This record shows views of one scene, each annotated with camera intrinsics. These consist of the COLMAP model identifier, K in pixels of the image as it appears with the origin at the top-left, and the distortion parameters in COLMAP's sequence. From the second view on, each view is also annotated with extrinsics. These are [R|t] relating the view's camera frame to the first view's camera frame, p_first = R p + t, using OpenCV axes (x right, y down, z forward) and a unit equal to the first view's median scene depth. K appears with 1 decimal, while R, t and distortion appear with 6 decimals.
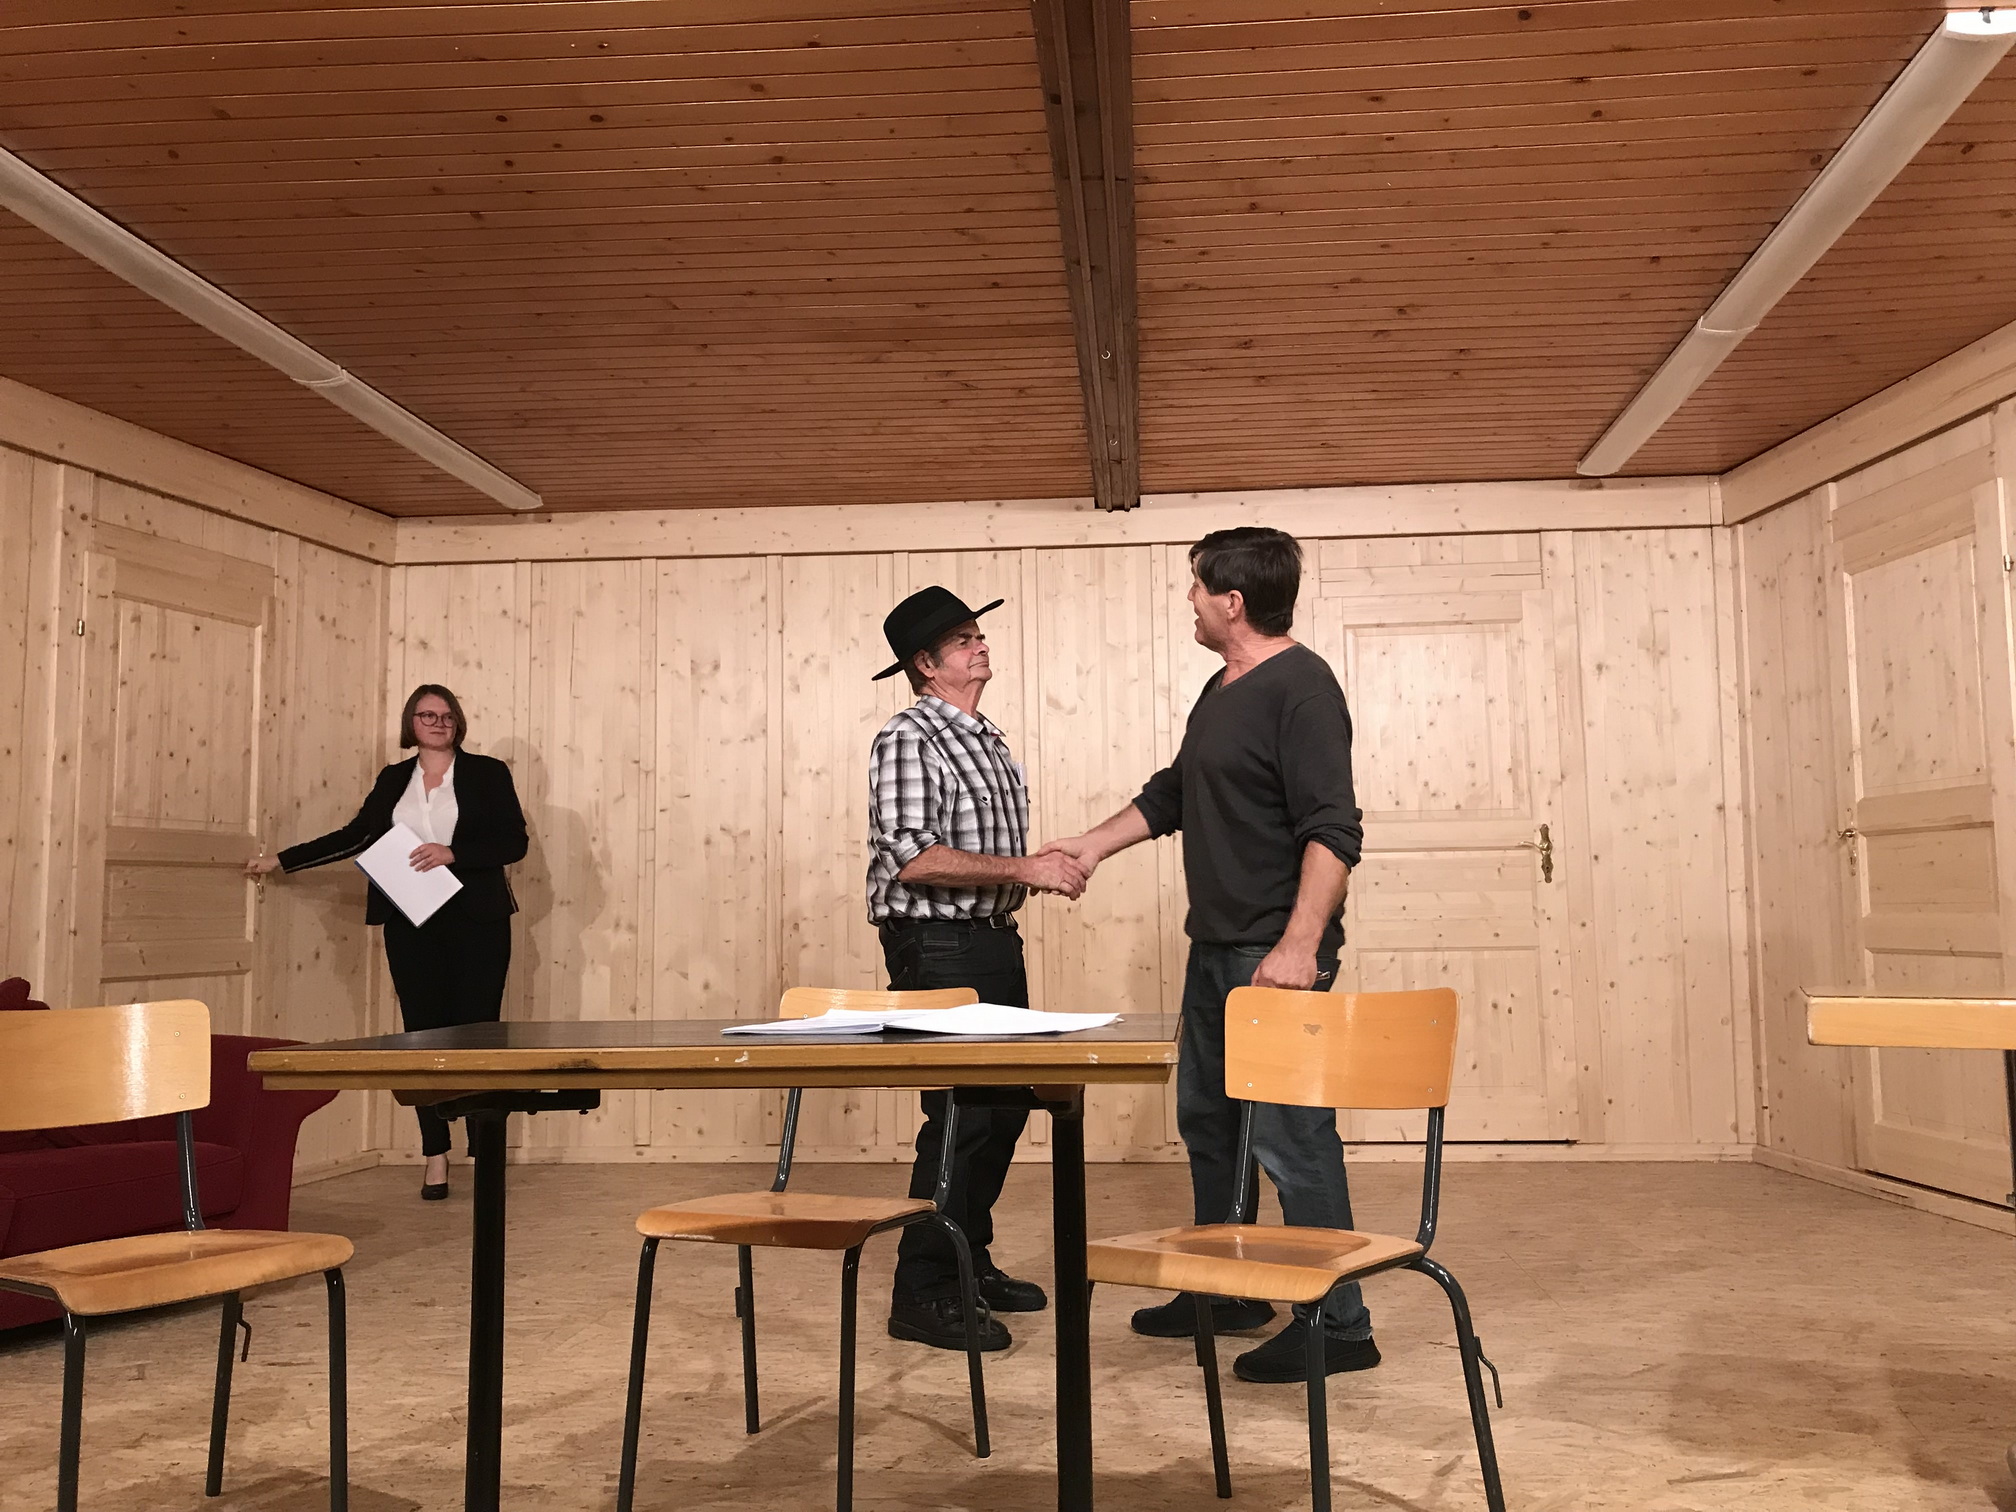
lens RADIAL K [[1661.6, 0, 1004.2], [0, 1661.6, 746.6], [0, 0, 1]] dist [0.031609, -0.032547]
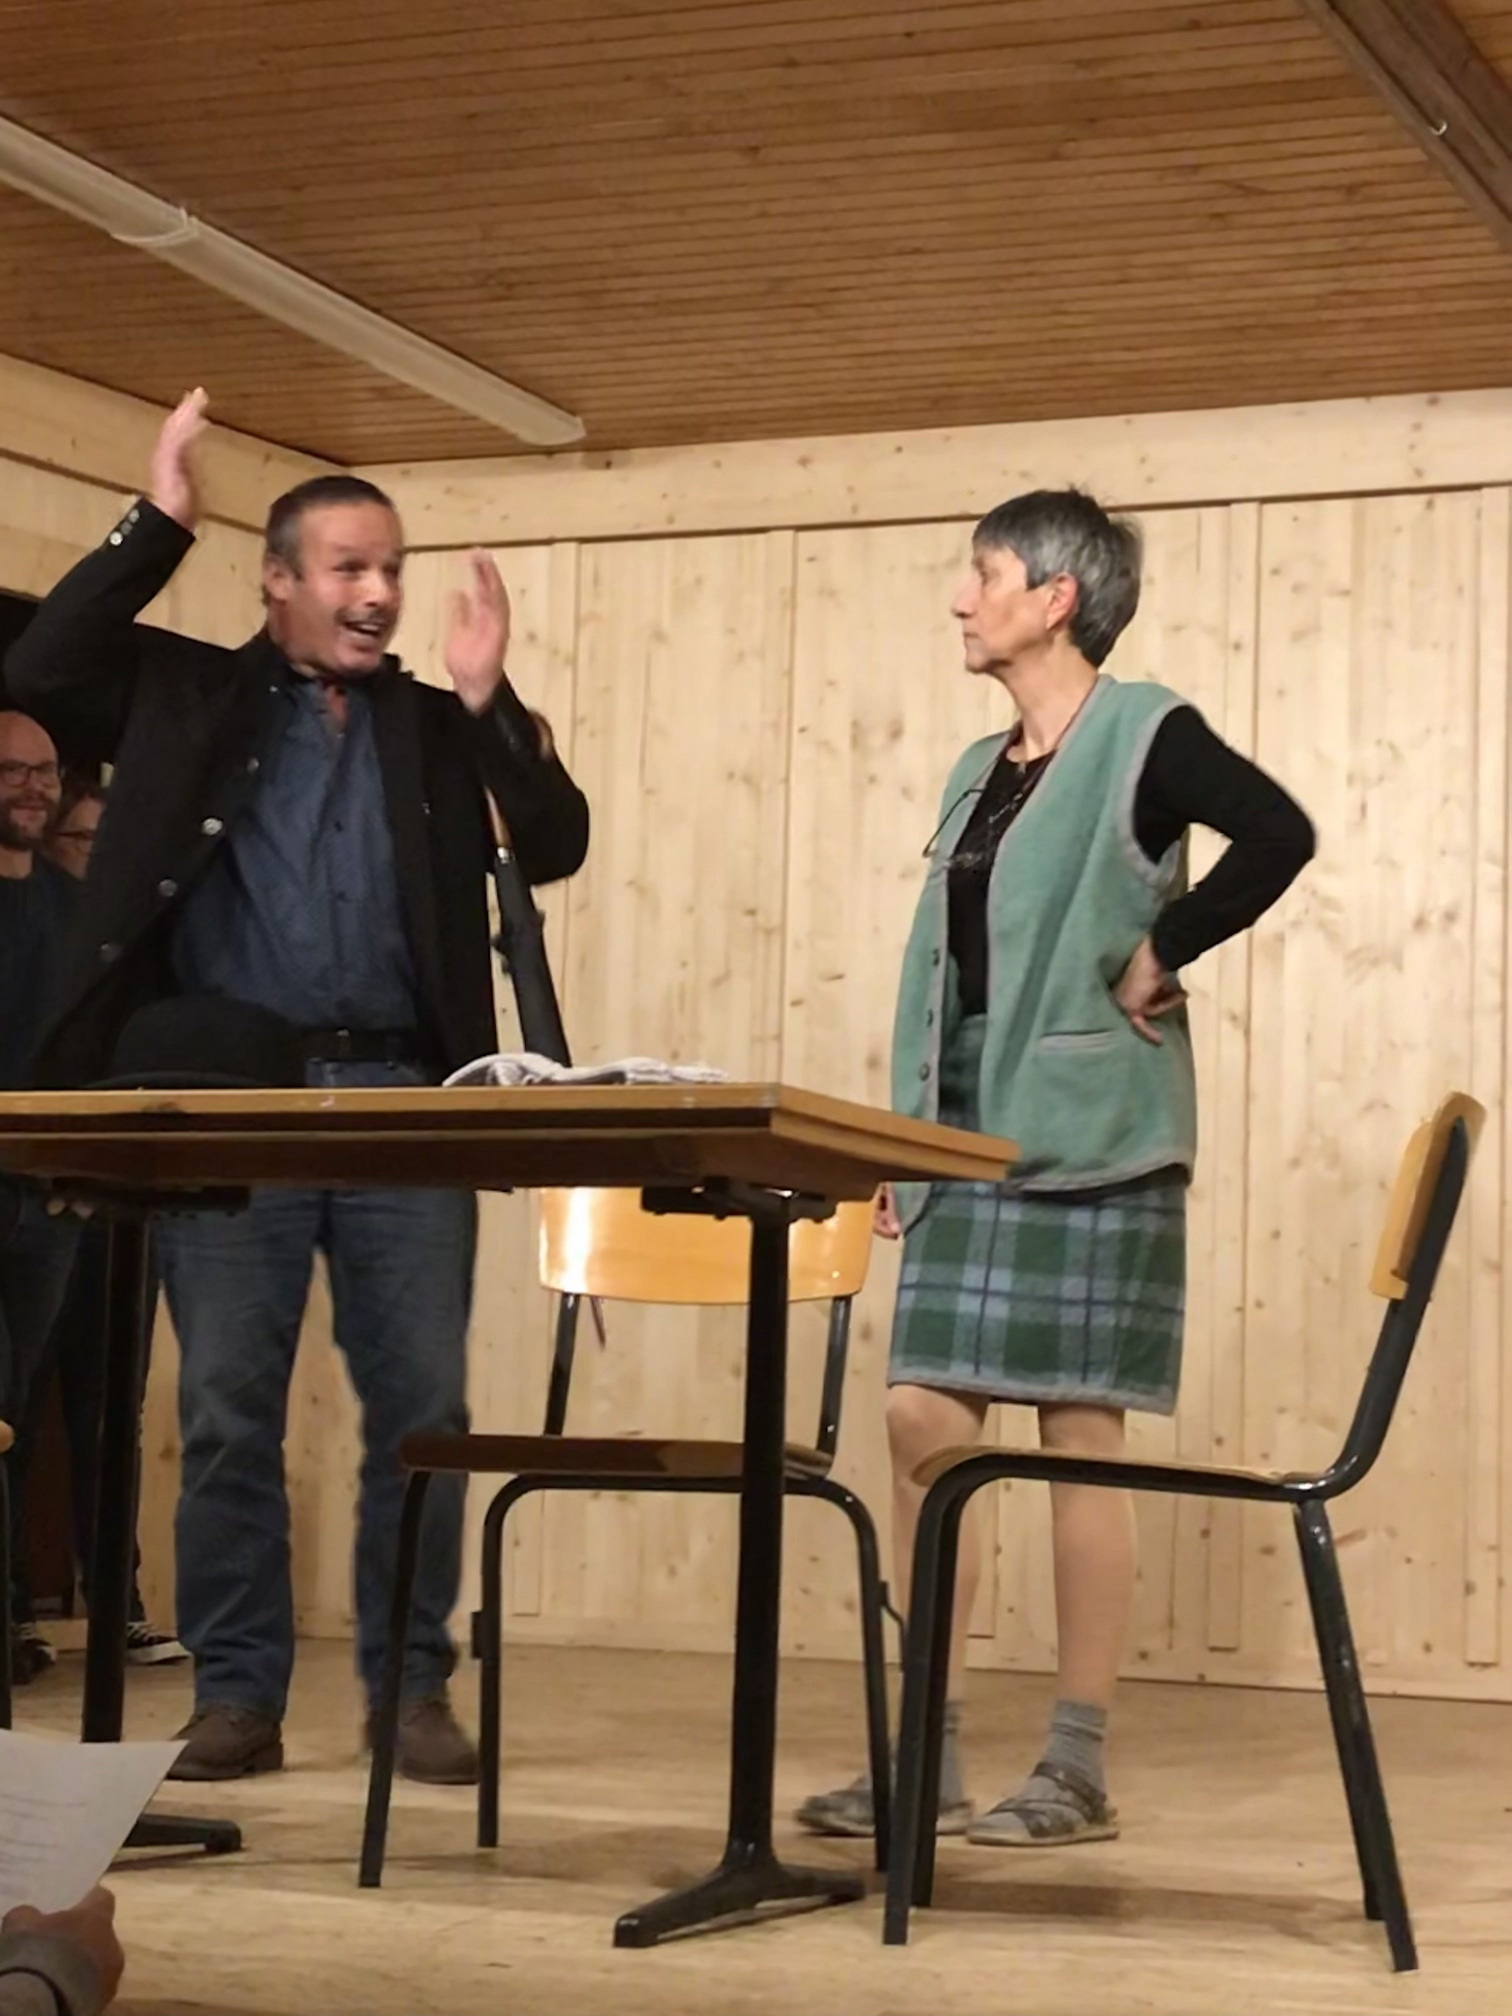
lens RADIAL K [[4116.3, 0, 763.9], [0, 4116.3, 994.1], [0, 0, 1]] dist [0.145480, 0.000000]
pose [[0.951053, 0.011814, -0.308801, 0.204446], [-0.013094, 0.999912, -0.002074, 0.041122], [0.308749, 0.006016, 0.951124, -0.272146]]
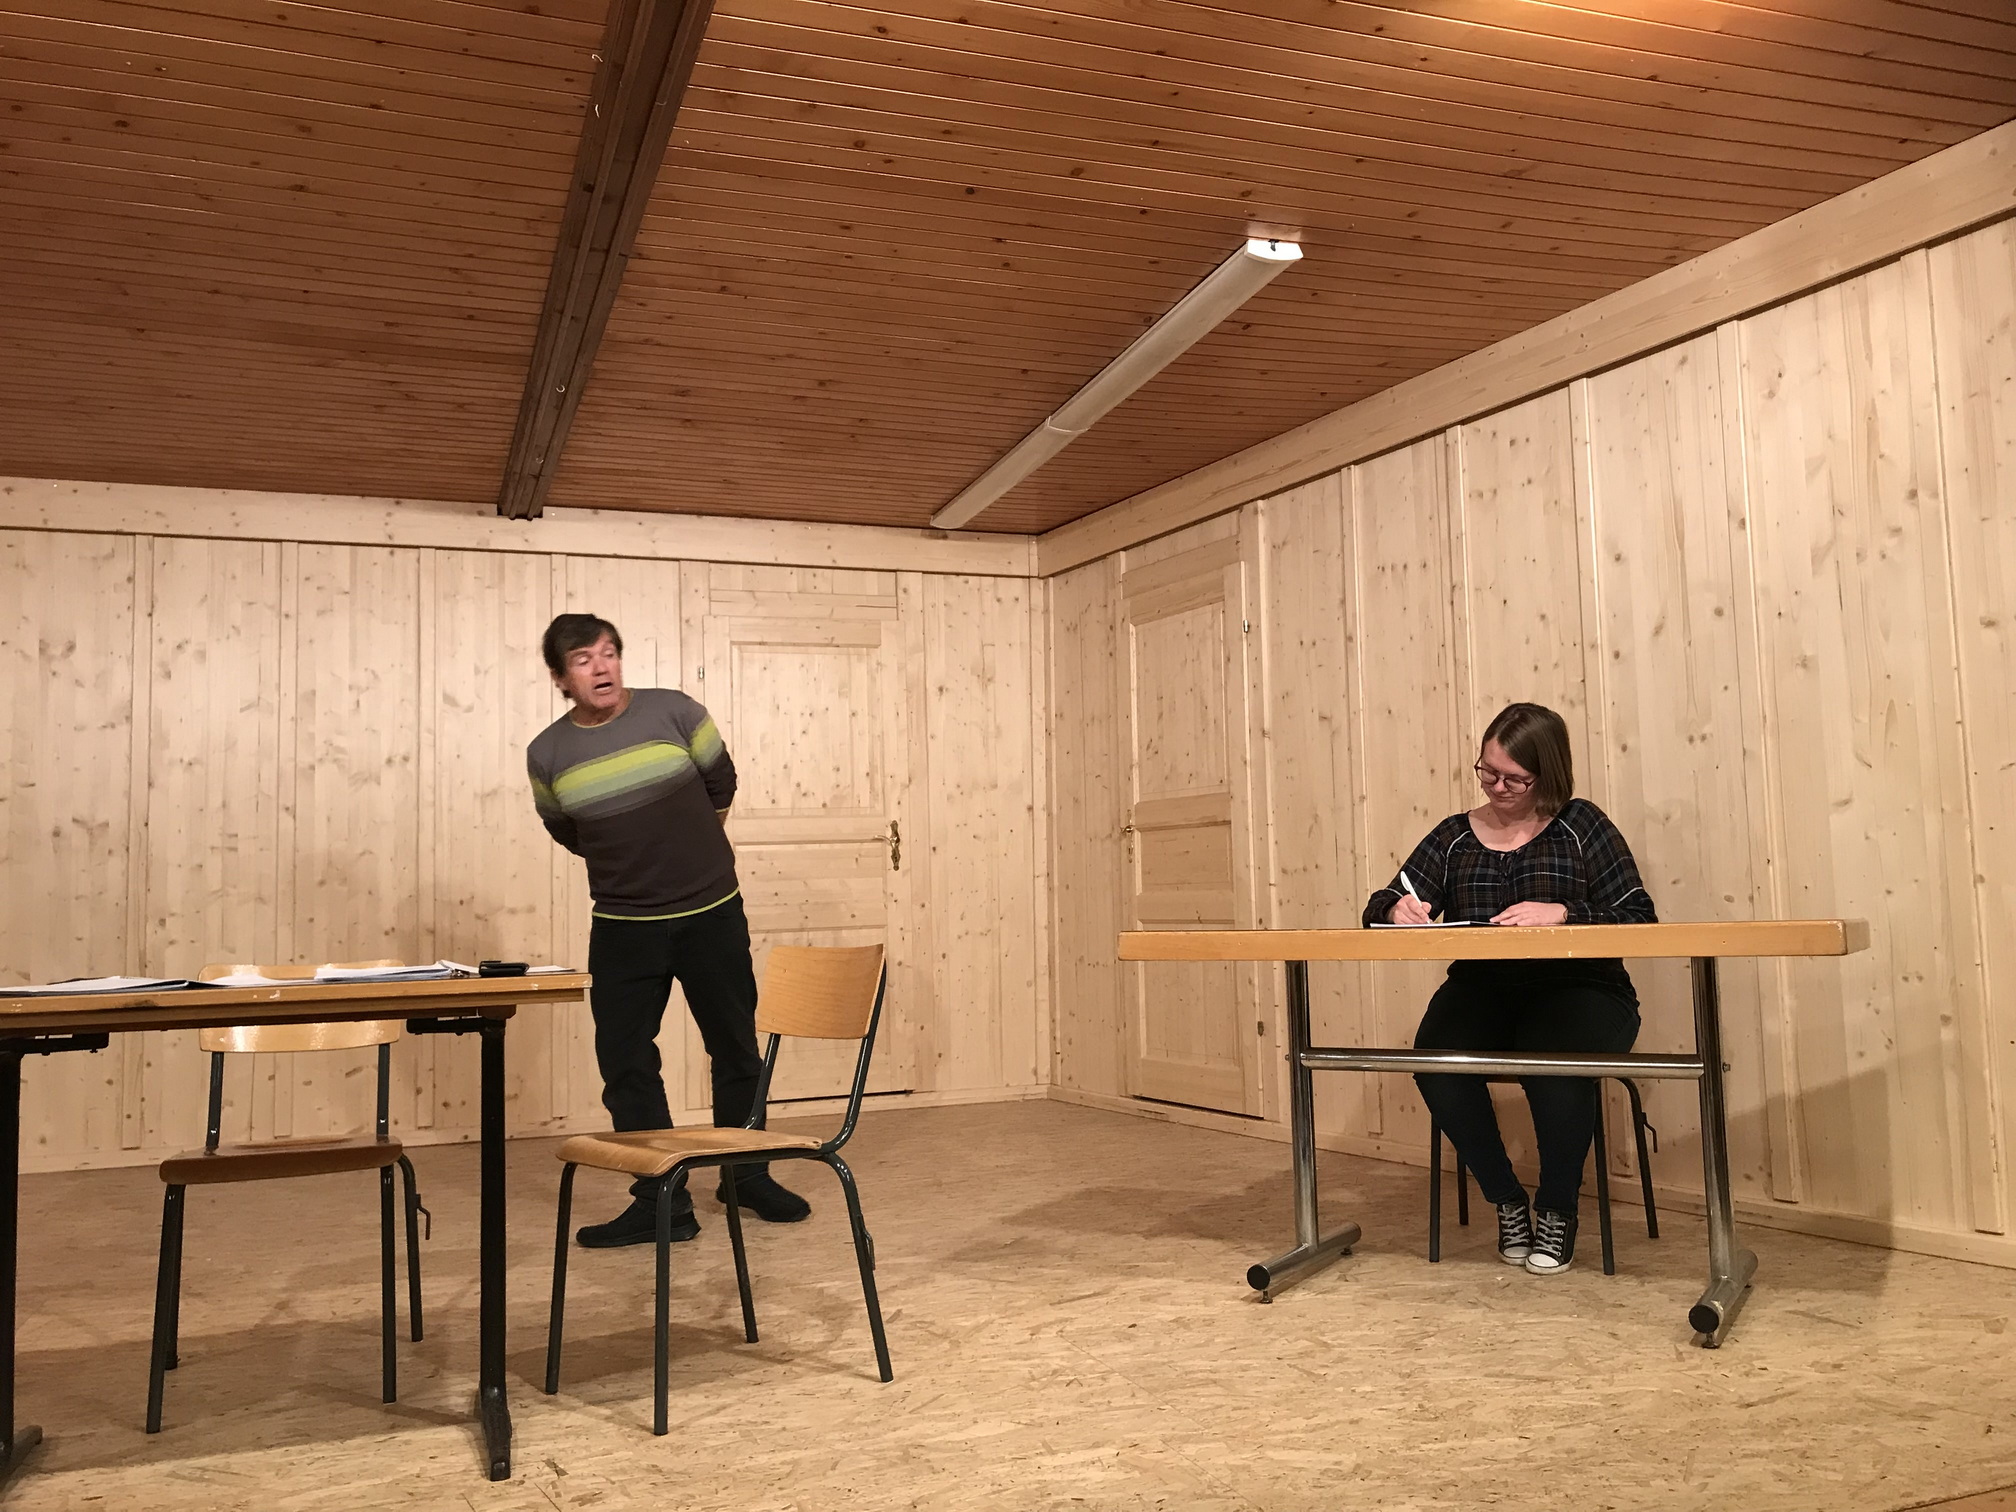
lens RADIAL K [[1661.6, 0, 1002.2], [0, 1661.6, 749.8], [0, 0, 1]] dist [0.031609, -0.032547]
pose [[0.909854, 0.026604, 0.414075, -0.090936], [-0.027299, 0.999618, -0.004240, -0.000792], [-0.414030, -0.007446, 0.910233, -0.089903]]
